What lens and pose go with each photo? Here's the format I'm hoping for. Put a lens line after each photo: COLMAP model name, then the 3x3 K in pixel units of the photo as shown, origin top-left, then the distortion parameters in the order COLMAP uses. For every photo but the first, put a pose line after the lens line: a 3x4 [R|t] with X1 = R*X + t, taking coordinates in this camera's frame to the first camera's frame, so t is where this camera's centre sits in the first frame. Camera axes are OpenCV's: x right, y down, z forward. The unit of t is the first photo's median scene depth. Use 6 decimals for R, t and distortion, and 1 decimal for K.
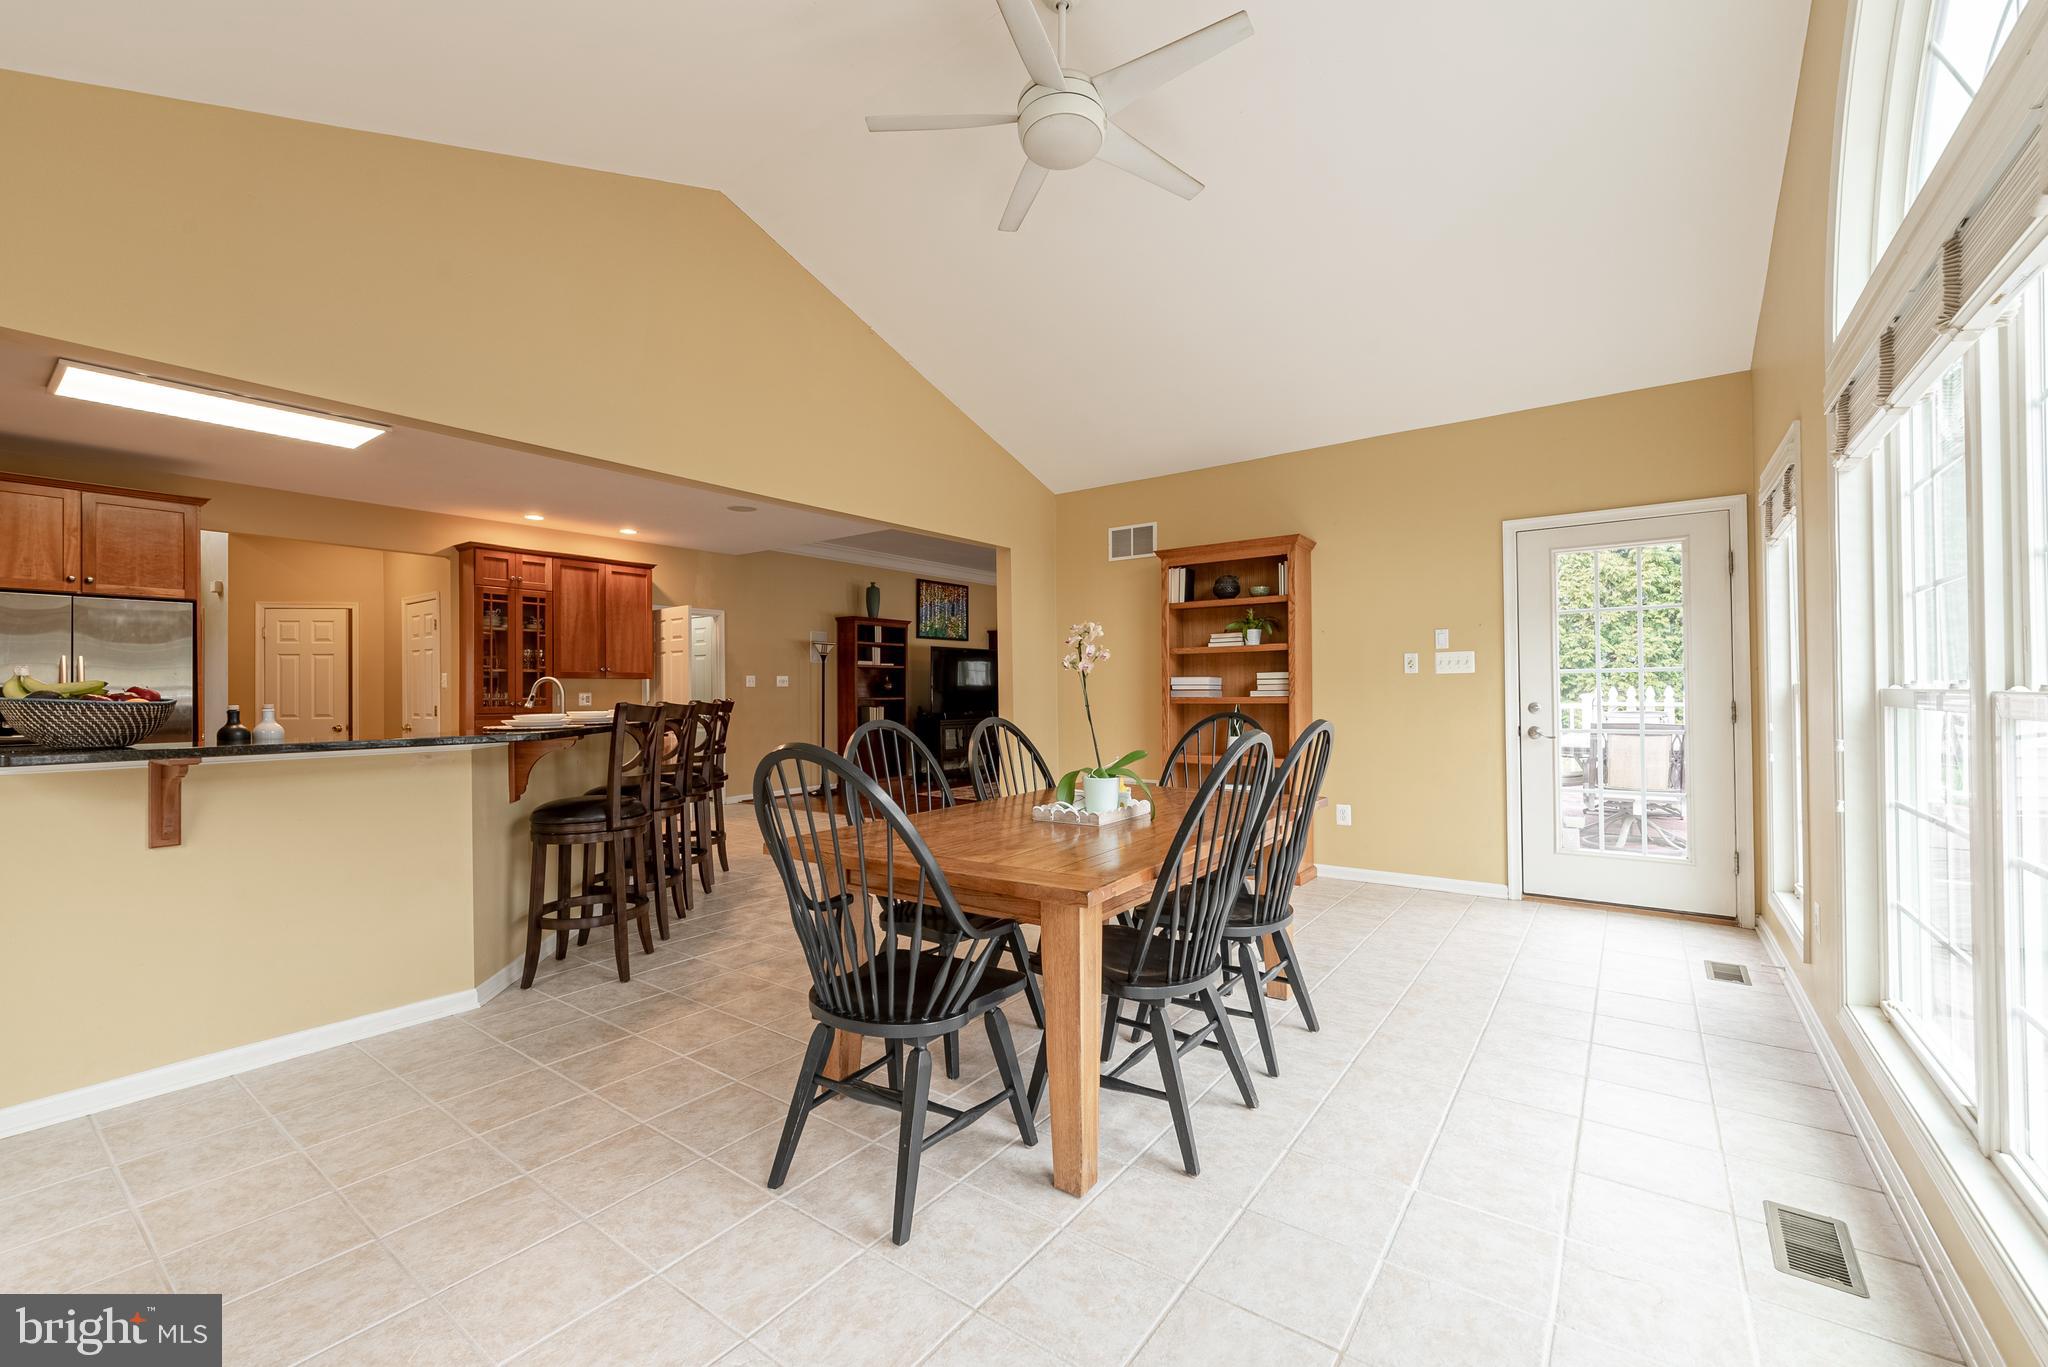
lens RADIAL K [[829.4, 0, 1031.2], [0, 829.4, 681.3], [0, 0, 1]] dist [0.001485, -0.002175]
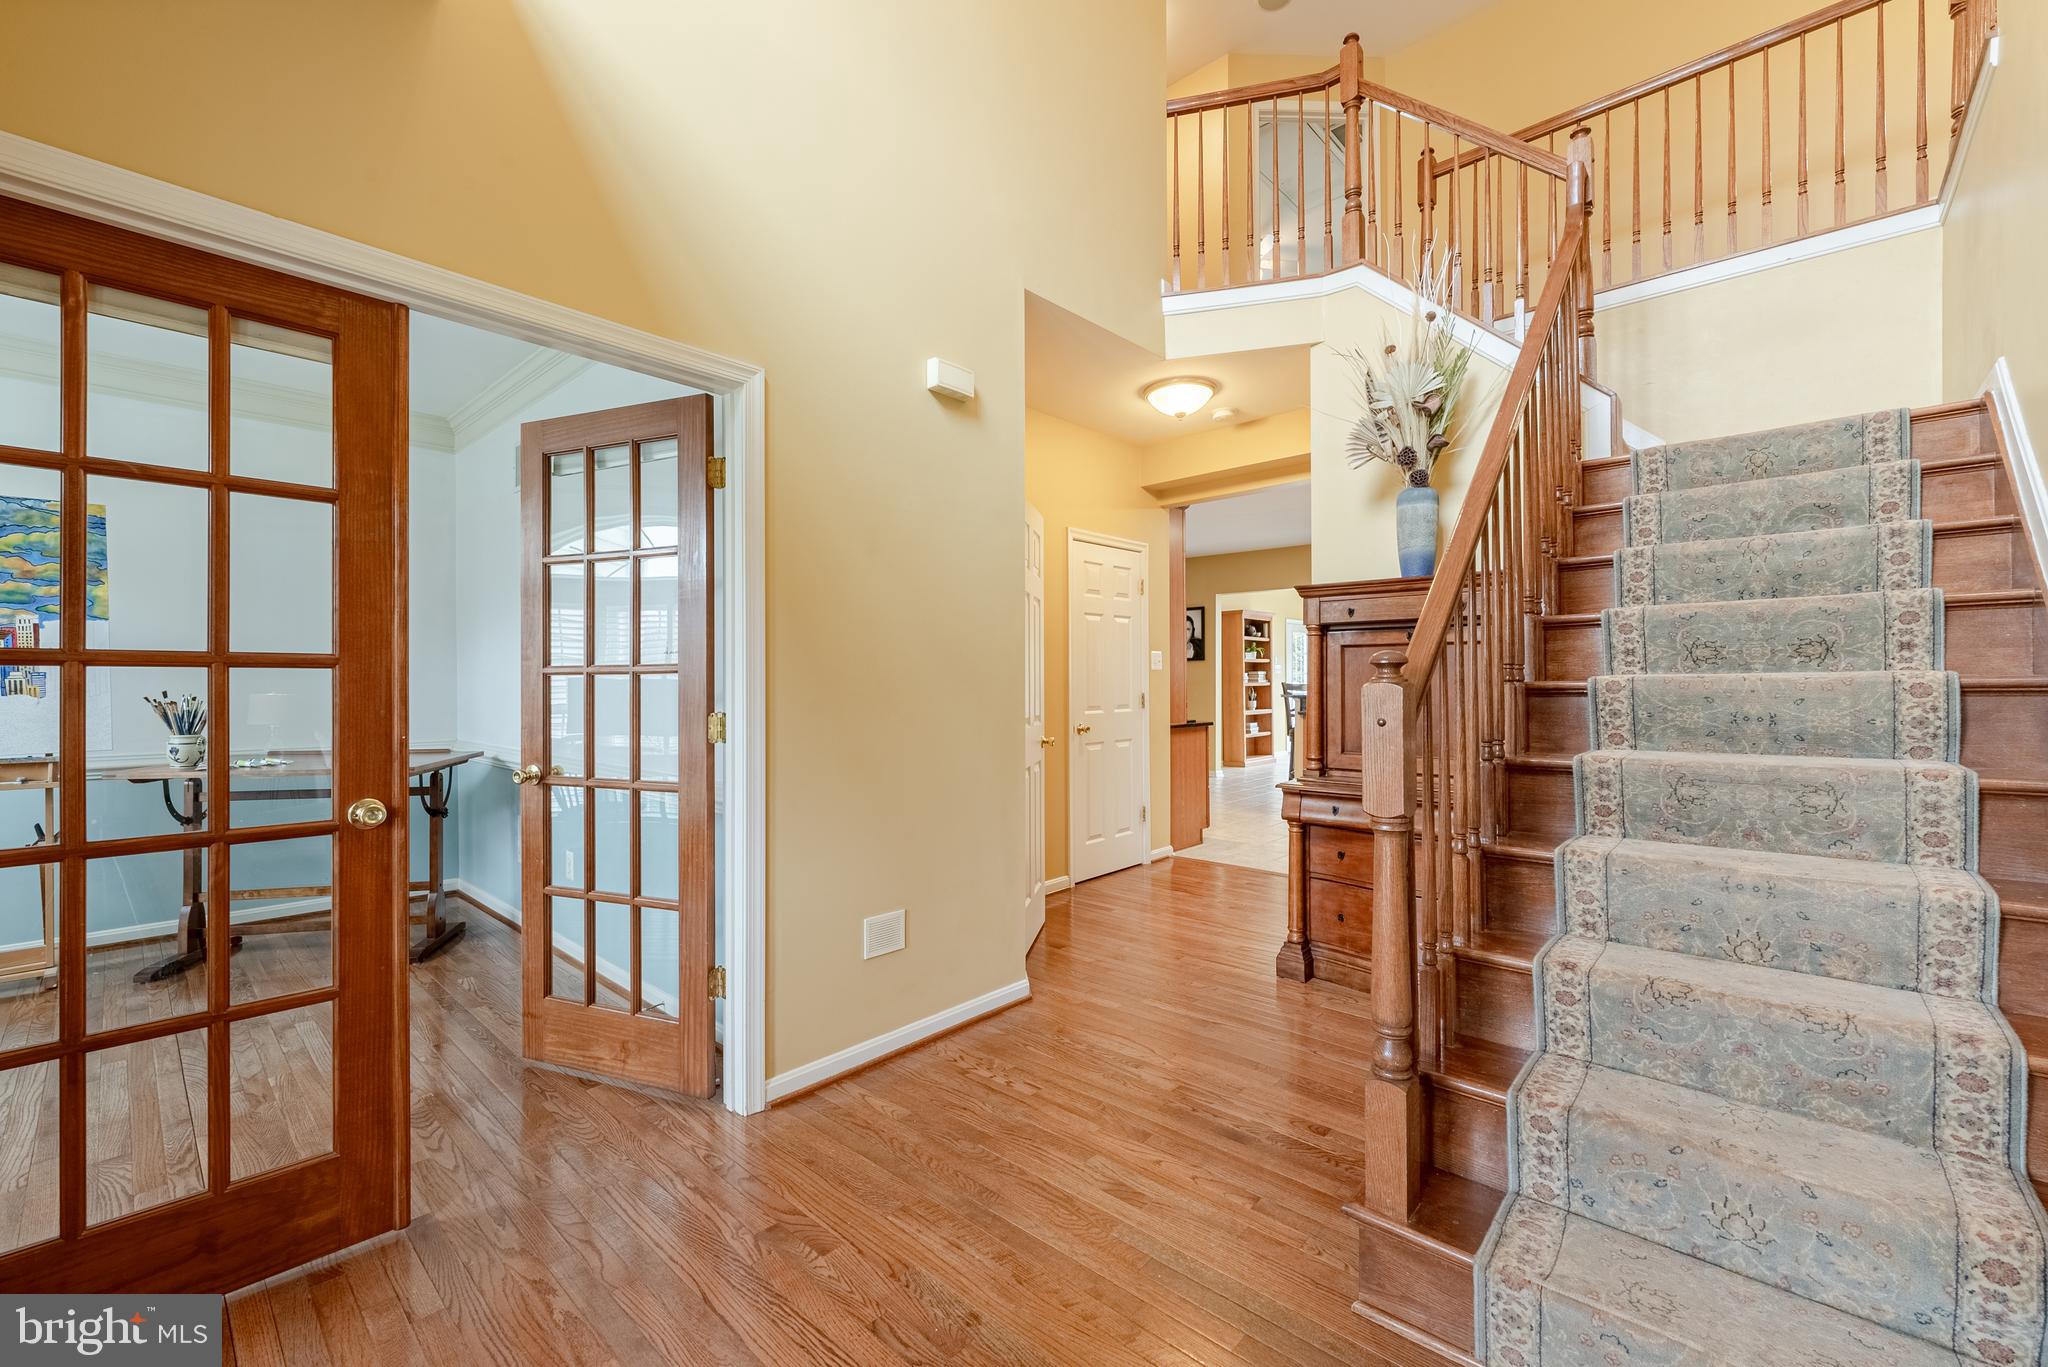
lens RADIAL K [[829.4, 0, 1027.1], [0, 829.4, 681.0], [0, 0, 1]] dist [0.001485, -0.002175]
pose [[0.109470, 0.008190, 0.993956, -1.523125], [-0.006602, 0.999950, -0.007512, 0.026788], [-0.993968, -0.005739, 0.109518, 1.046085]]
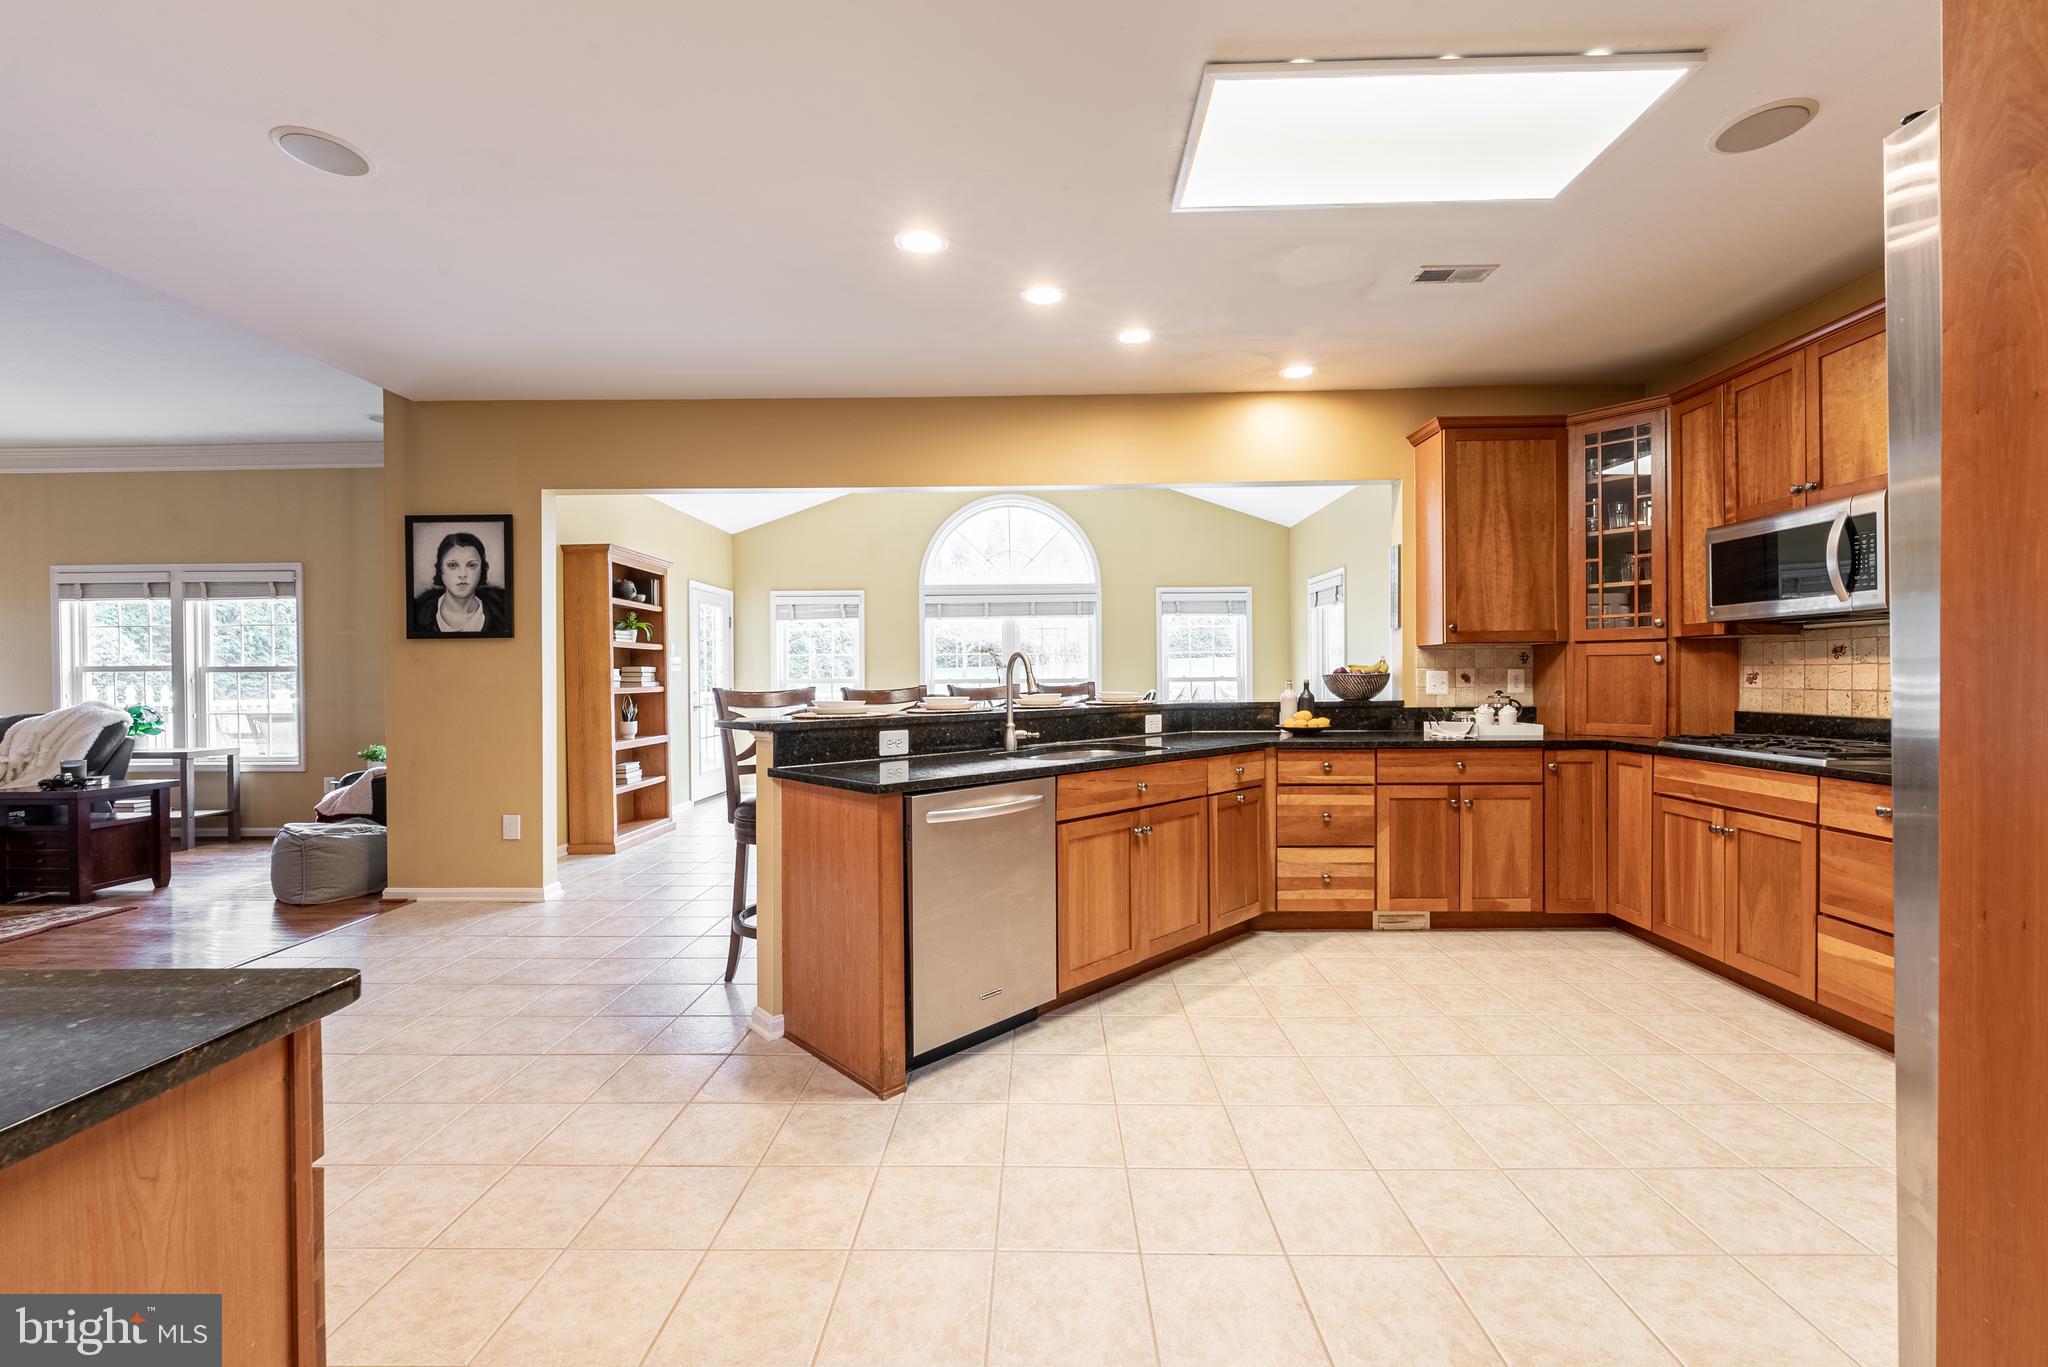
lens RADIAL K [[829.4, 0, 1029.8], [0, 829.4, 683.2], [0, 0, 1]] dist [0.001485, -0.002175]
pose [[-0.571566, 0.008369, 0.820513, -0.781738], [0.003414, 0.999964, -0.007821, 0.018423], [-0.820549, -0.001669, -0.571574, 0.933135]]
